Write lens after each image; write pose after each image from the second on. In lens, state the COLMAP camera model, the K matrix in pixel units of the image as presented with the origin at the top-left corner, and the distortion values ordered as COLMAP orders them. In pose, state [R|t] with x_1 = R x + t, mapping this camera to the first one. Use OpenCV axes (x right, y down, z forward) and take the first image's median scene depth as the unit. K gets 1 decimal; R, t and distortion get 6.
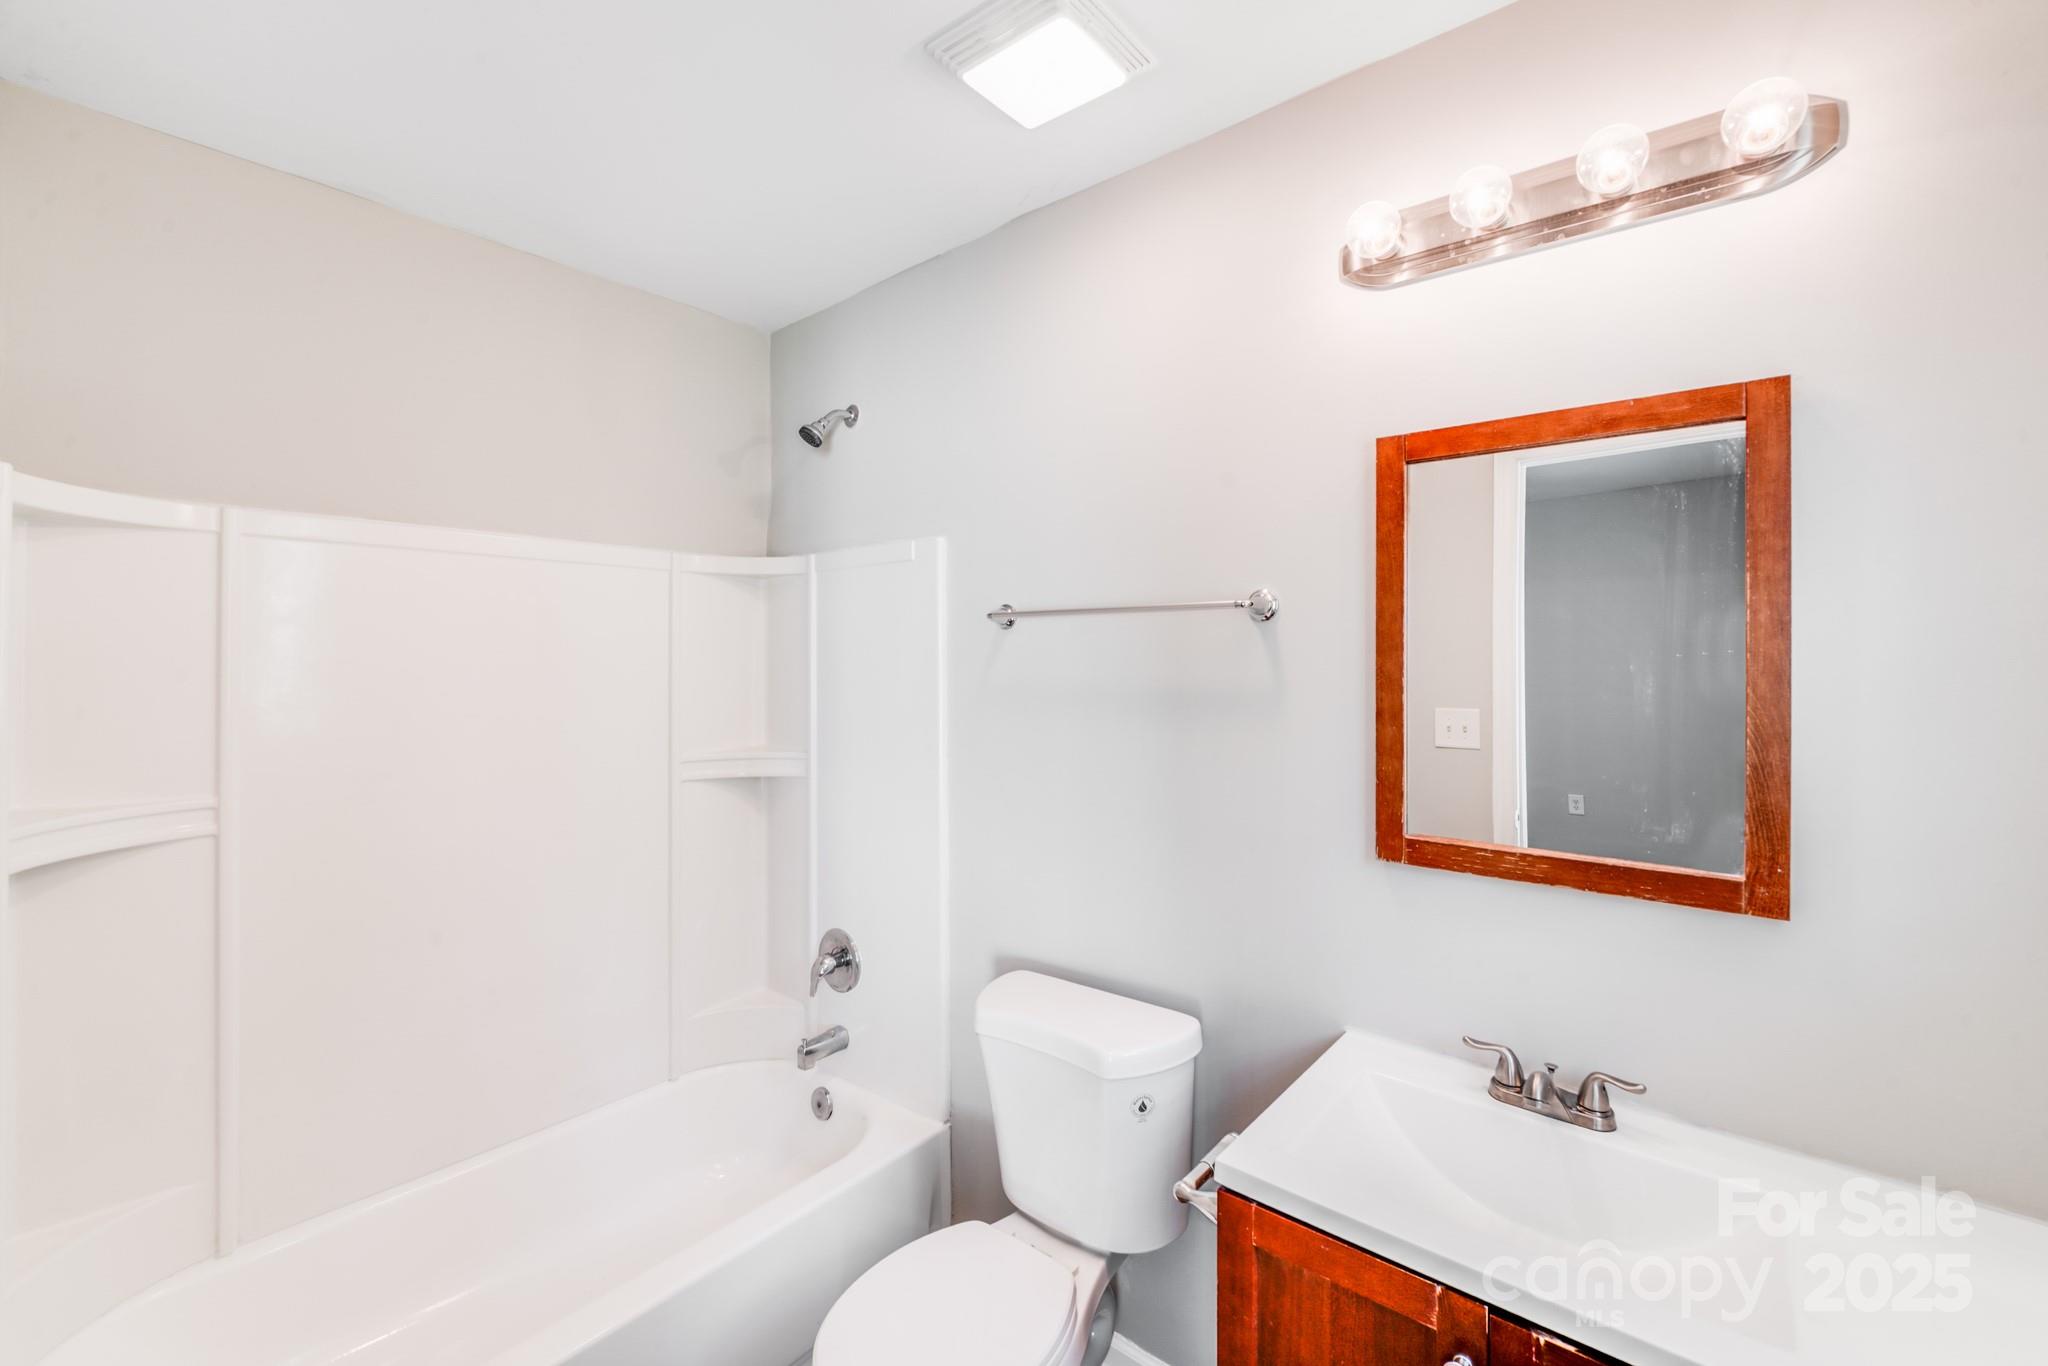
lens RADIAL K [[838.0, 0, 1011.8], [0, 838.0, 665.6], [0, 0, 1]] dist [0.002057, 0.000025]
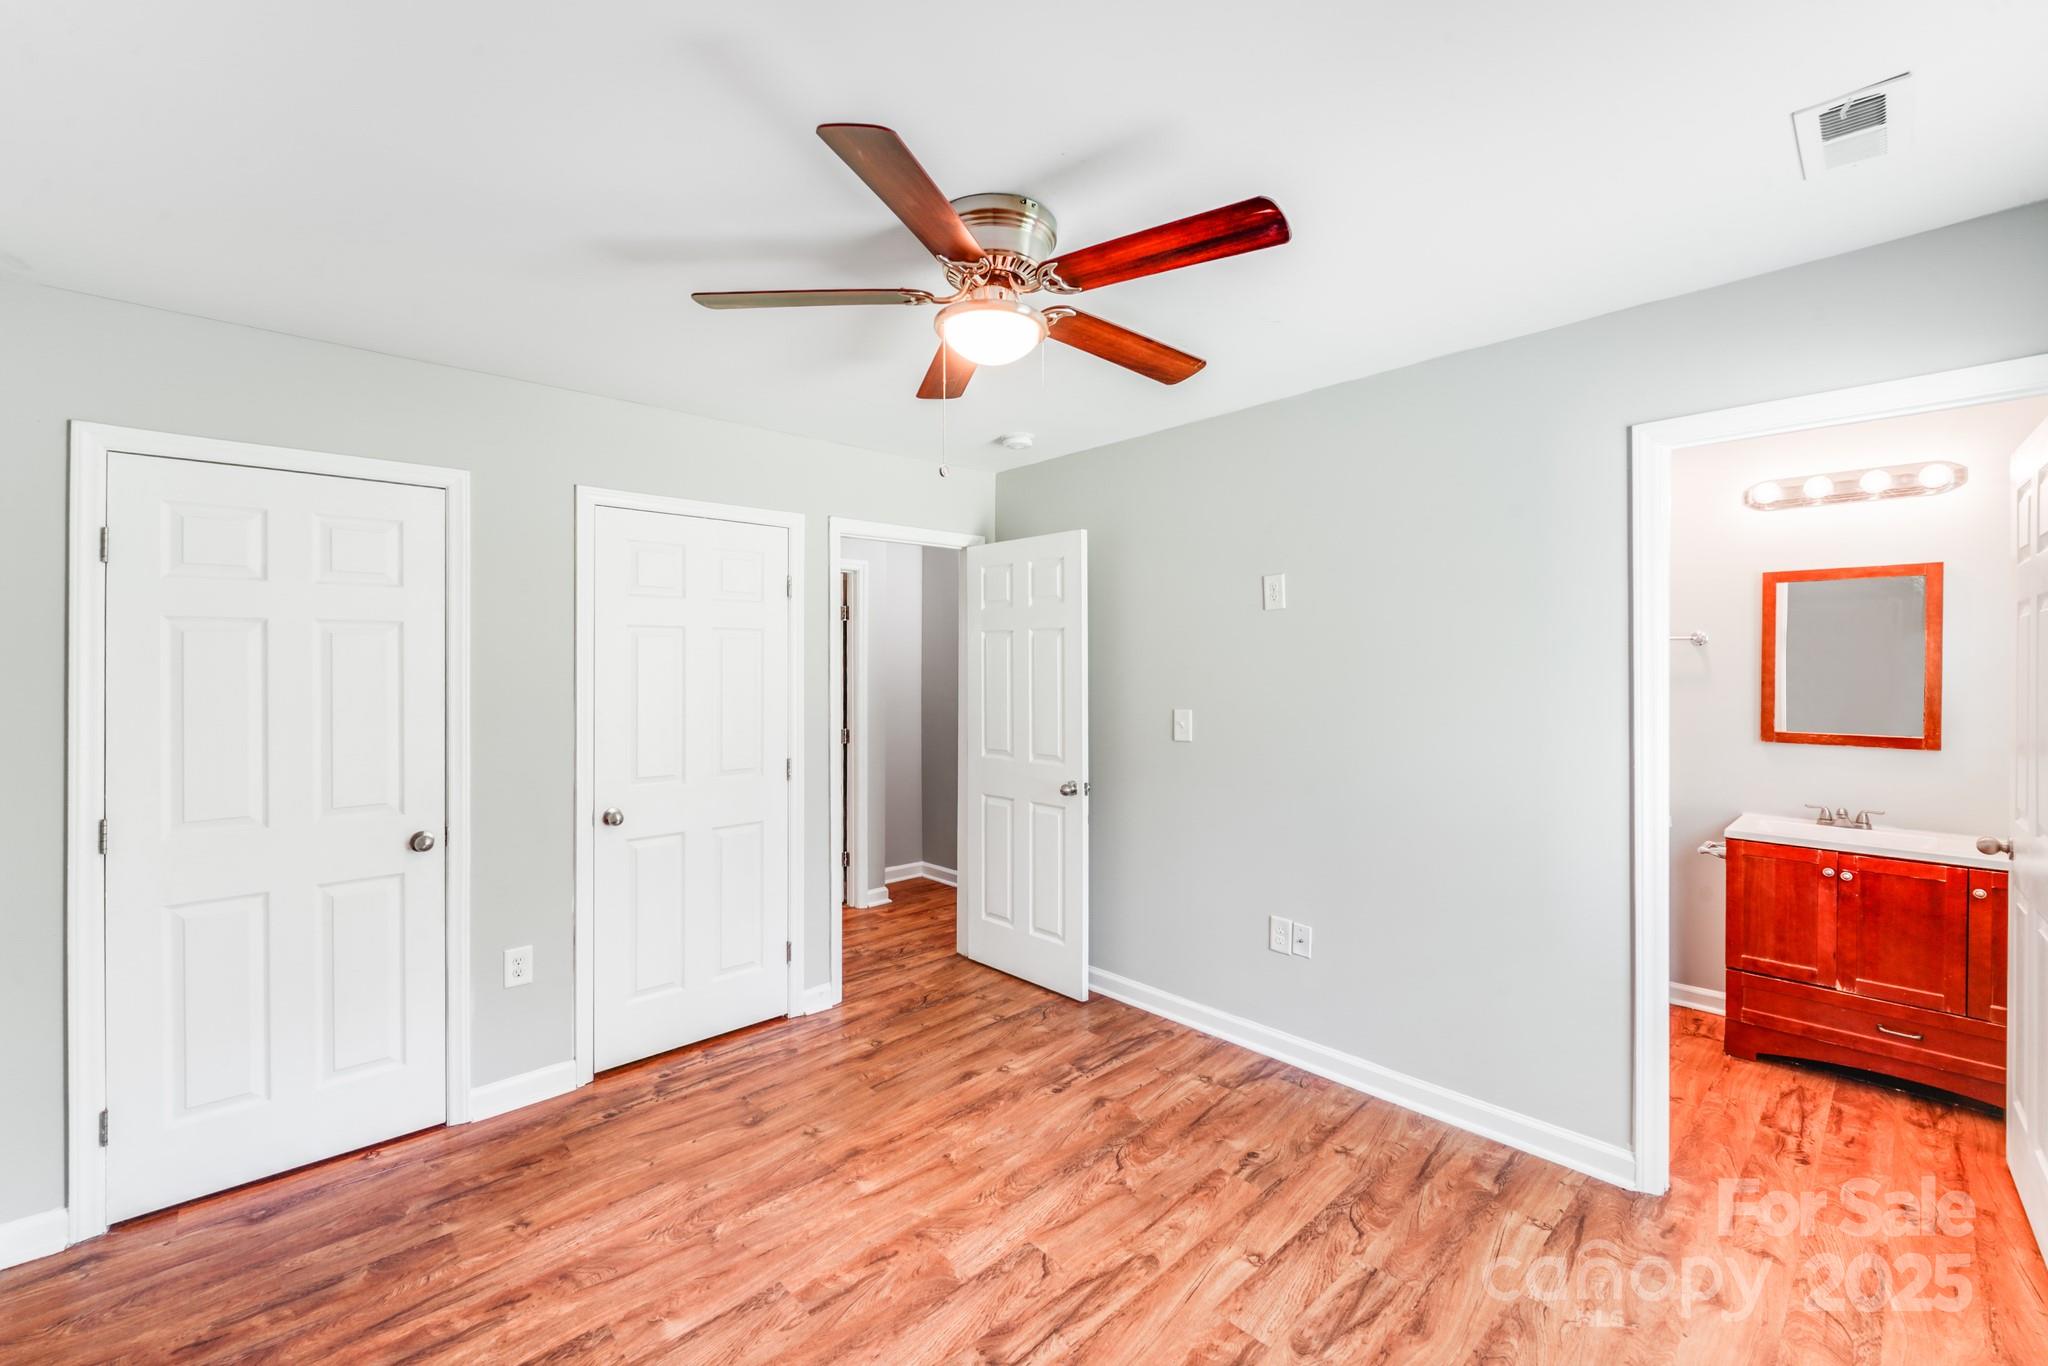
lens RADIAL K [[838.0, 0, 1031.6], [0, 838.0, 678.6], [0, 0, 1]] dist [0.002057, 0.000025]
pose [[0.994614, 0.001801, -0.103637, -1.842603], [-0.000926, 0.999963, 0.008496, 0.031947], [0.103649, -0.008354, 0.994579, -2.145922]]
